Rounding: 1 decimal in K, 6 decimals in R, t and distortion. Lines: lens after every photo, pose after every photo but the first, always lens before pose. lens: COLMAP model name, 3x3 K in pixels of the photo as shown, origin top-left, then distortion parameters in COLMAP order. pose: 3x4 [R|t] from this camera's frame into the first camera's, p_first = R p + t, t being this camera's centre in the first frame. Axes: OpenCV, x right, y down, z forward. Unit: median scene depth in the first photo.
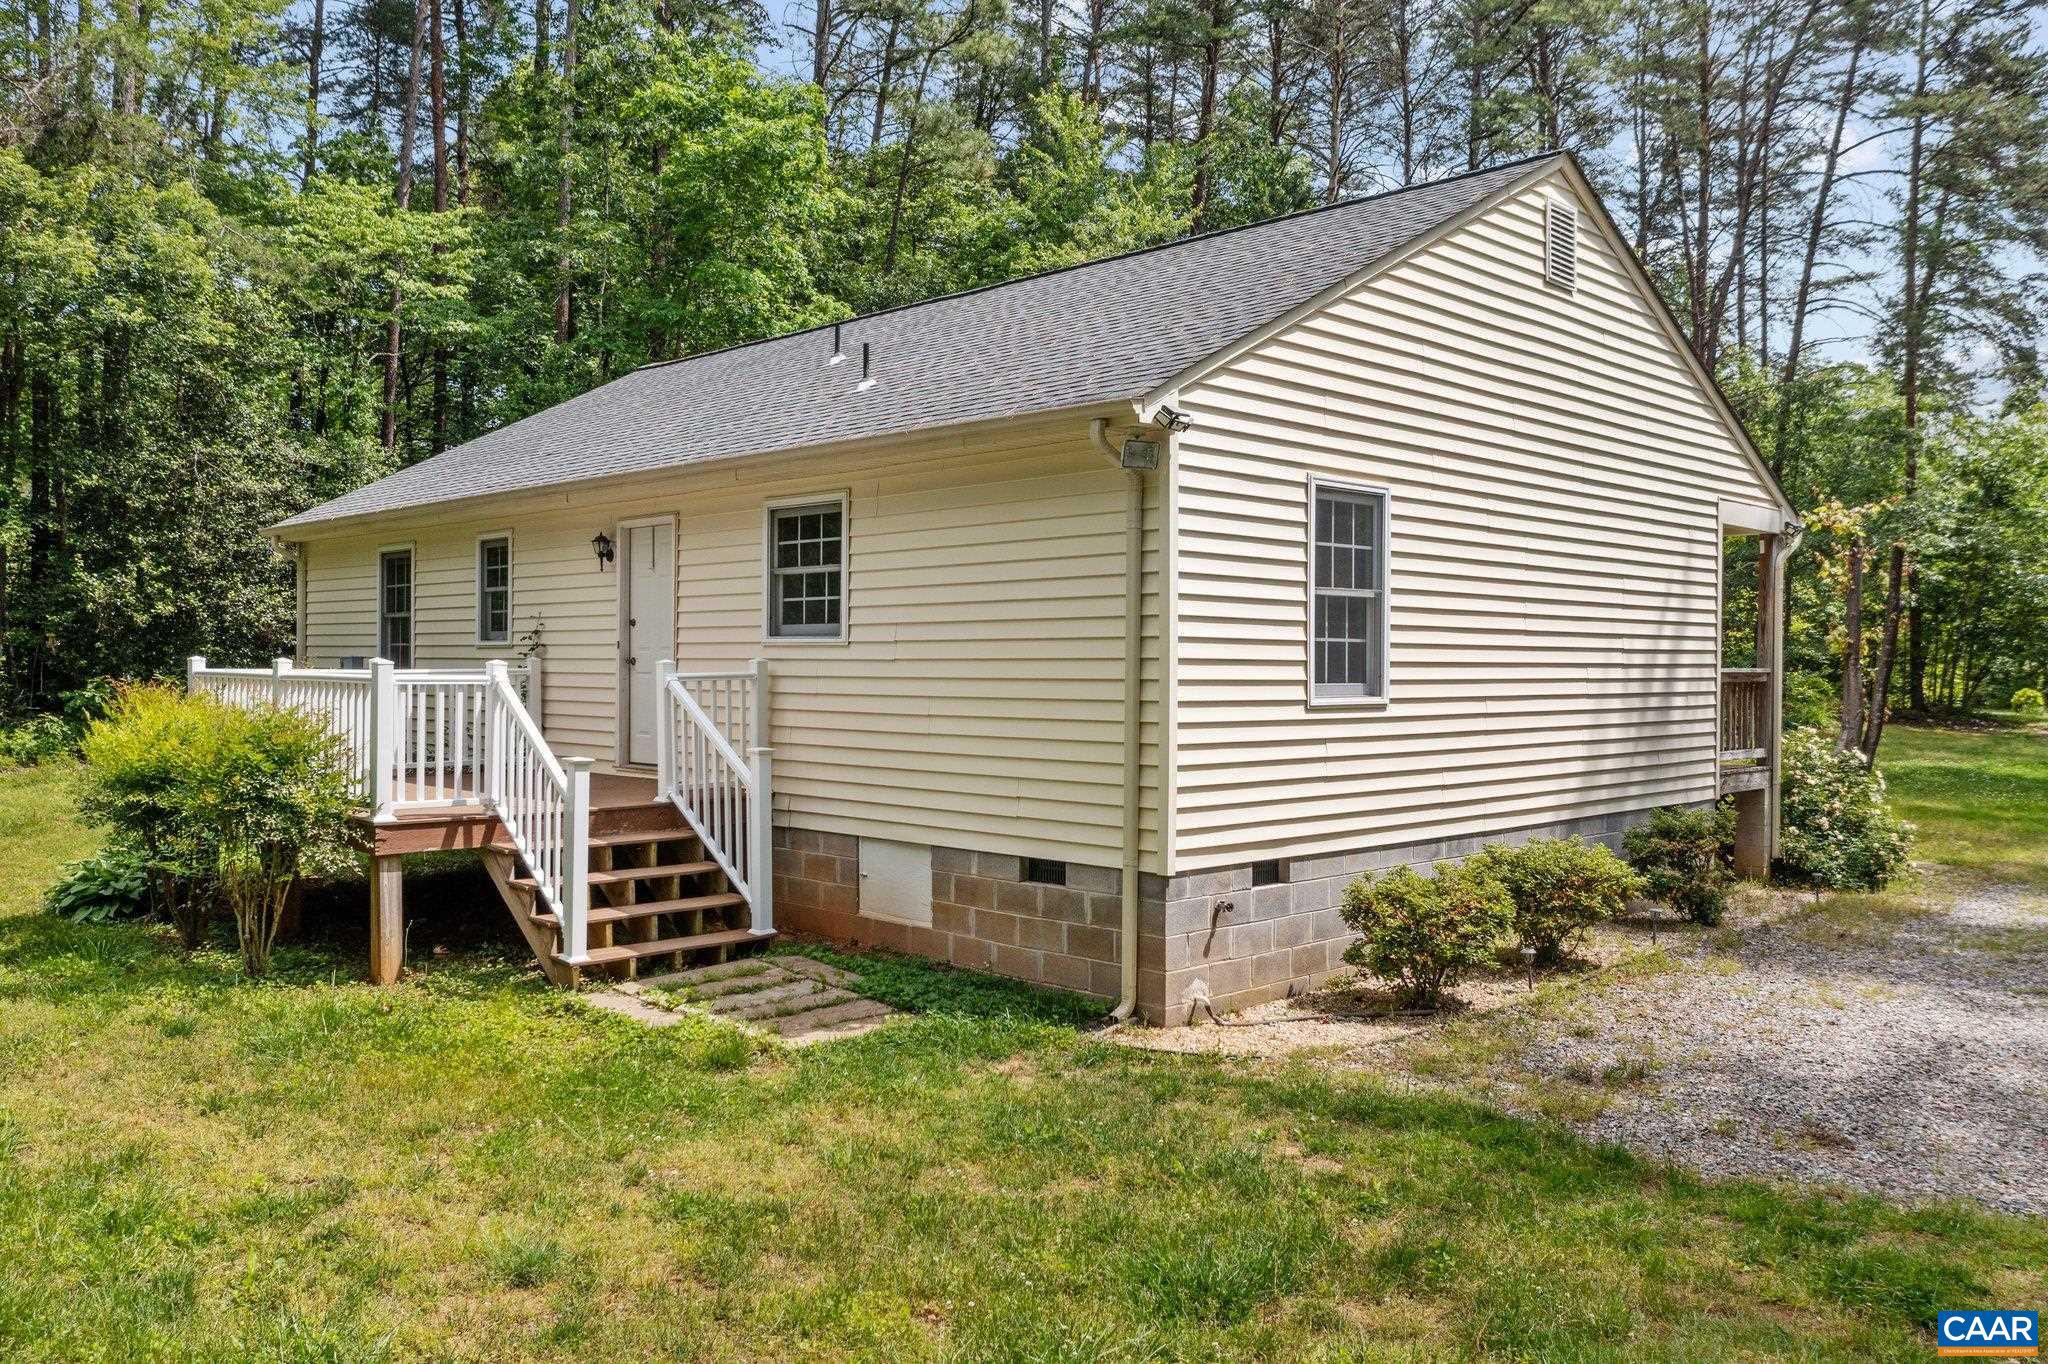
lens RADIAL K [[1606.3, 0, 1024.0], [0, 1606.3, 682.0], [0, 0, 1]] dist [-0.016746, -0.005206]
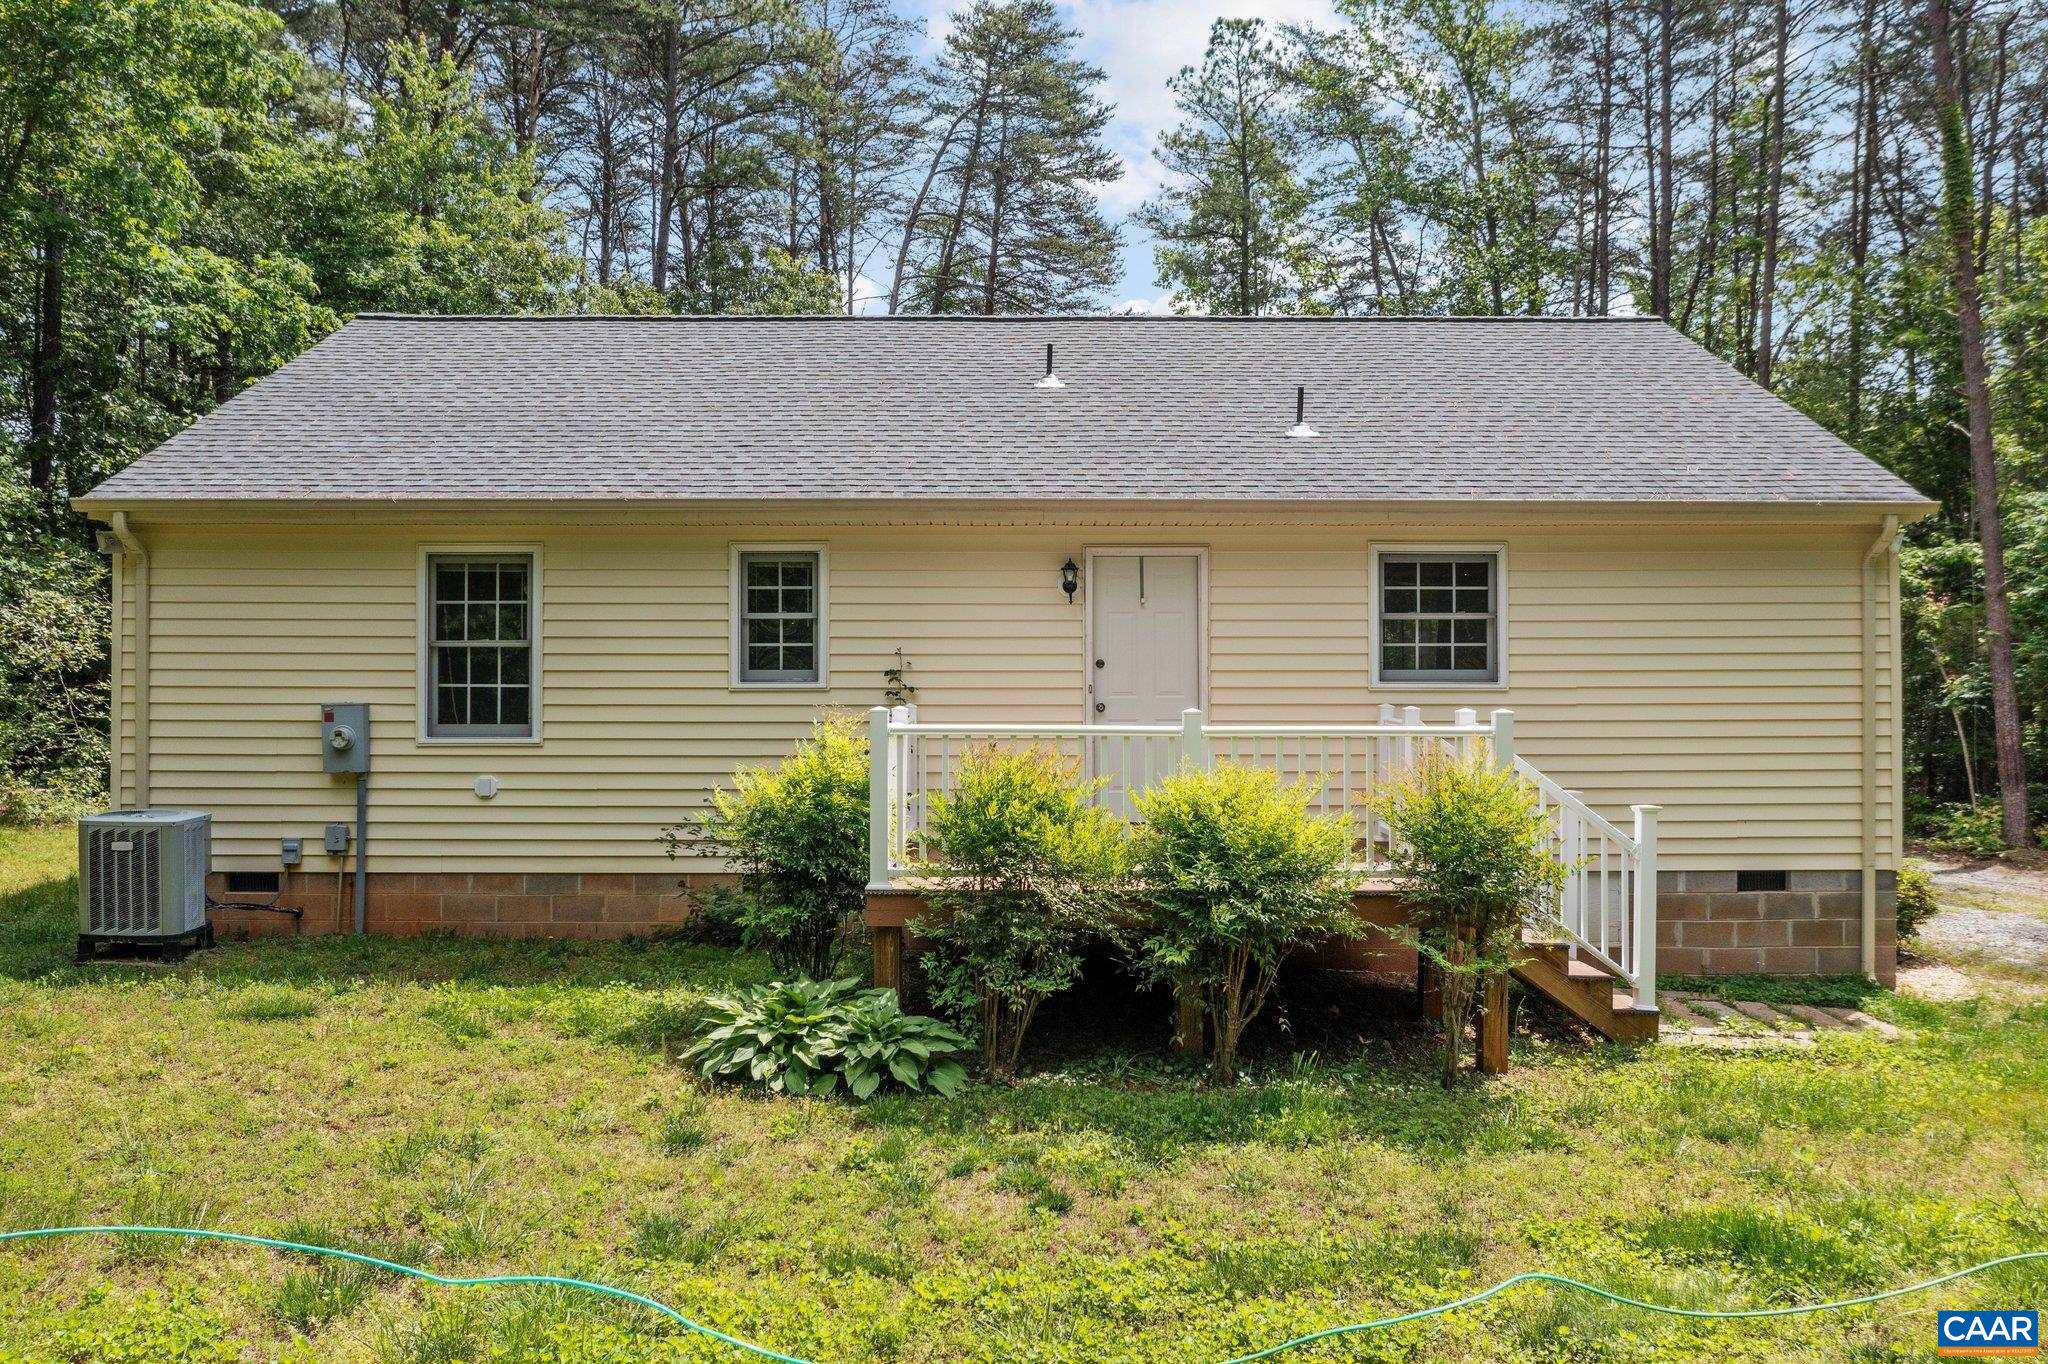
lens RADIAL K [[1606.3, 0, 1024.0], [0, 1606.3, 682.0], [0, 0, 1]] dist [-0.016746, -0.005206]
pose [[0.696511, 0.011526, 0.717454, -1.046275], [0.012697, 0.999516, -0.028385, -0.002444], [-0.717434, 0.028880, 0.696028, 0.477622]]
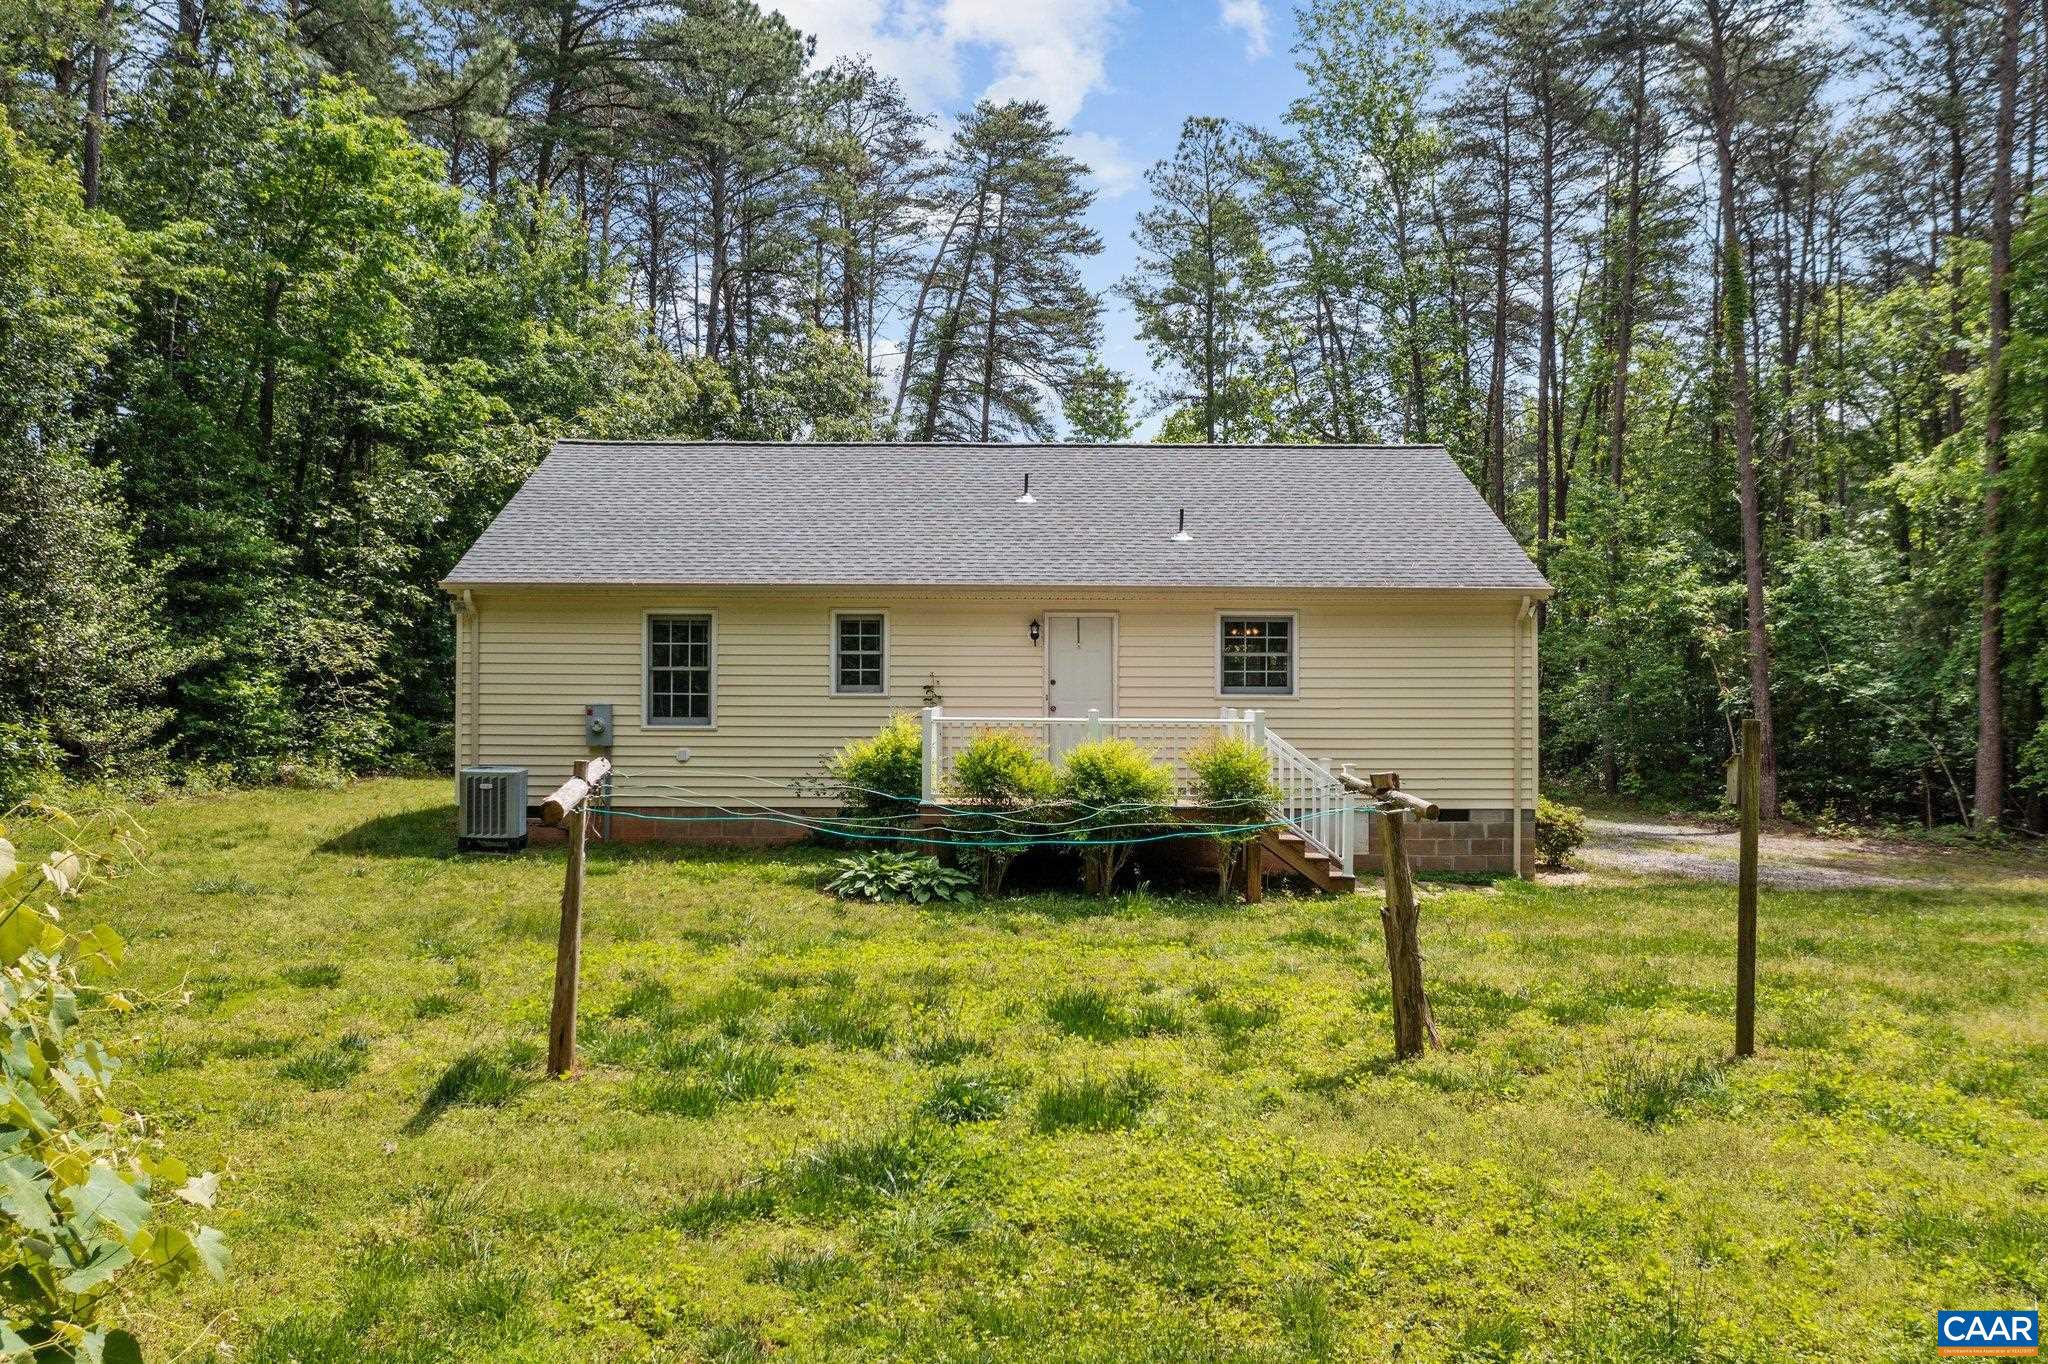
lens RADIAL K [[1606.3, 0, 1024.0], [0, 1606.3, 682.0], [0, 0, 1]] dist [-0.016746, -0.005206]
pose [[0.696798, 0.015450, 0.717101, -1.515304], [0.008809, 0.999508, -0.030094, 0.008042], [-0.717213, 0.027286, 0.696320, -0.002900]]
